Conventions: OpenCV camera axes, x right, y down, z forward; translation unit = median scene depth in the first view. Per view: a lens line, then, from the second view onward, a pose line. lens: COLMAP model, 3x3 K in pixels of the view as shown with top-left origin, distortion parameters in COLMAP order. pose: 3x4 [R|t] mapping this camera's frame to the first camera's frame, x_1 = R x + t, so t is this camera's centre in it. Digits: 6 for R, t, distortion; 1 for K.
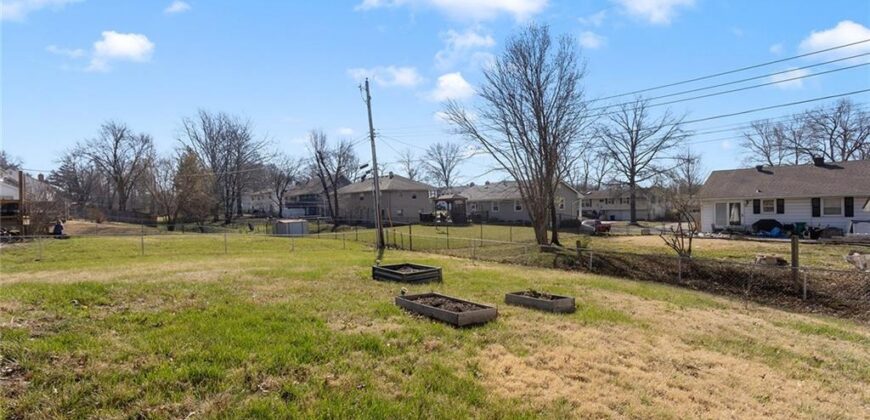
lens RADIAL K [[419.7, 0, 414.1], [0, 419.7, 212.2], [0, 0, 1]] dist [0.000942, 0.000156]
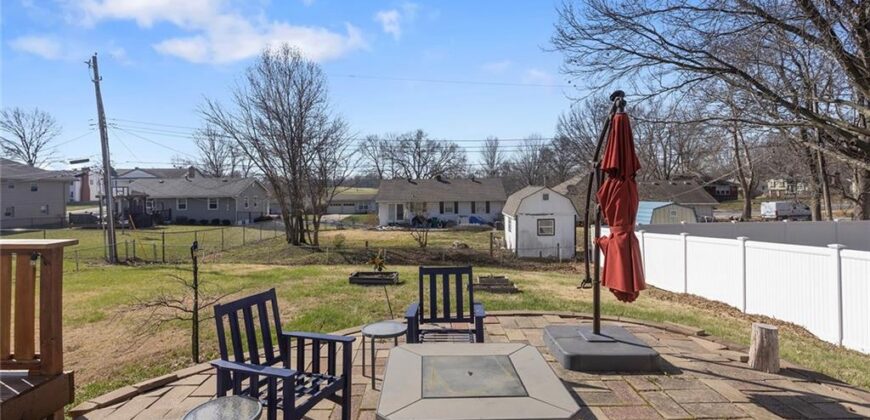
lens RADIAL K [[430.8, 0, 434.4], [0, 430.8, 201.6], [0, 0, 1]] dist [-0.000004, 0.000024]
pose [[0.639315, 0.001115, 0.768944, -0.284164], [-0.000062, 0.999999, -0.001398, -0.029831], [-0.768945, 0.000845, 0.639315, -0.017093]]
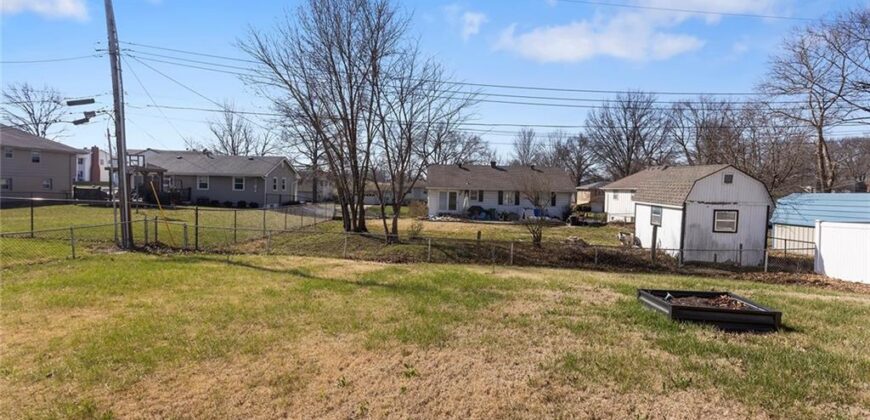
lens RADIAL K [[415.7, 0, 434.9], [0, 415.7, 212.4], [0, 0, 1]] dist [-0.003129, 0.000237]
pose [[0.636530, -0.001795, 0.771250, -0.220021], [-0.037318, 0.998754, 0.033125, -0.000787], [-0.770348, -0.049867, 0.635670, 0.266103]]
